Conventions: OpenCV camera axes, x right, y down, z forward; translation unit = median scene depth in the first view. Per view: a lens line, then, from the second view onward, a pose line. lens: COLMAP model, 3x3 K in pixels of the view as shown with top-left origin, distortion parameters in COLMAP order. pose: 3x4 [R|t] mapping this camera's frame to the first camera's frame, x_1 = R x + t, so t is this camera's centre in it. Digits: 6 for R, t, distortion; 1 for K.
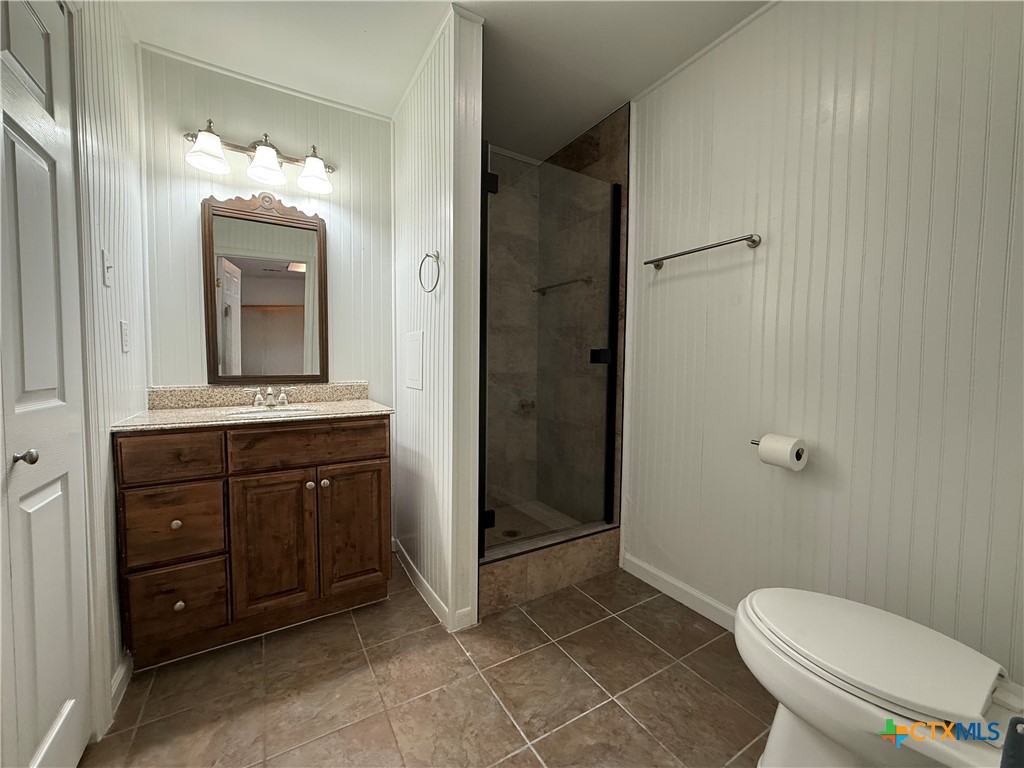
lens RADIAL K [[413.6, 0, 514.7], [0, 413.6, 384.8], [0, 0, 1]] dist [0.000187, -0.000729]
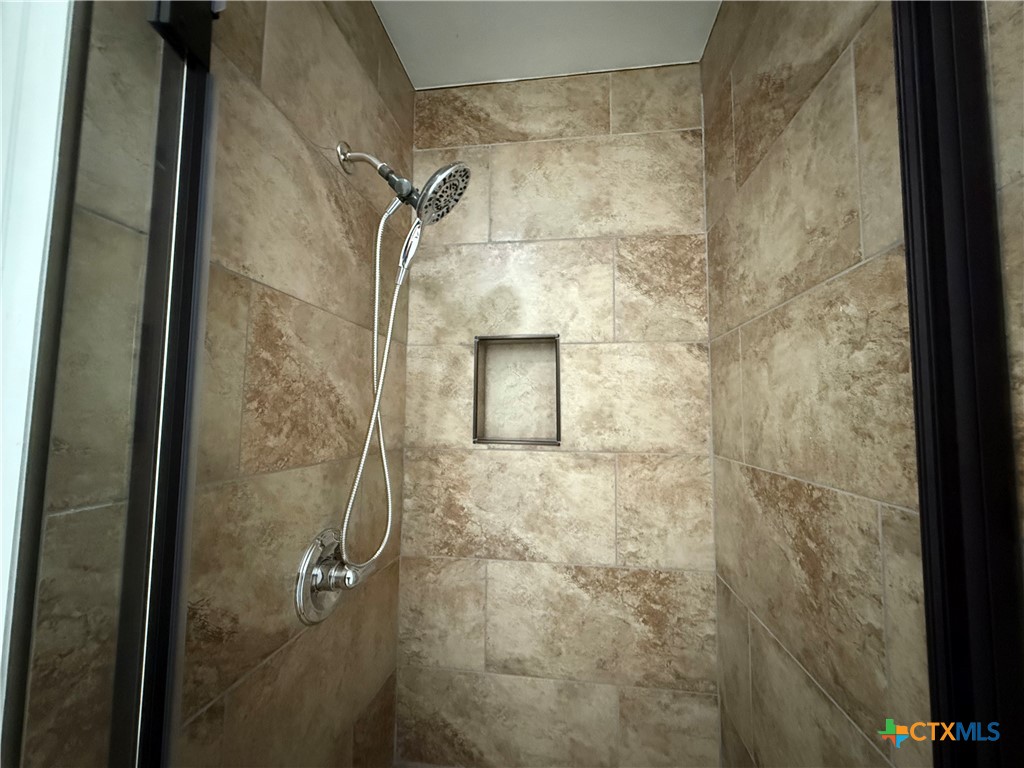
lens RADIAL K [[413.6, 0, 514.7], [0, 413.6, 384.8], [0, 0, 1]] dist [0.000187, -0.000729]
pose [[0.778854, -0.047213, -0.625426, 0.158776], [-0.037148, 0.991940, -0.121141, -0.149218], [0.626104, 0.117585, 0.770823, 0.600837]]
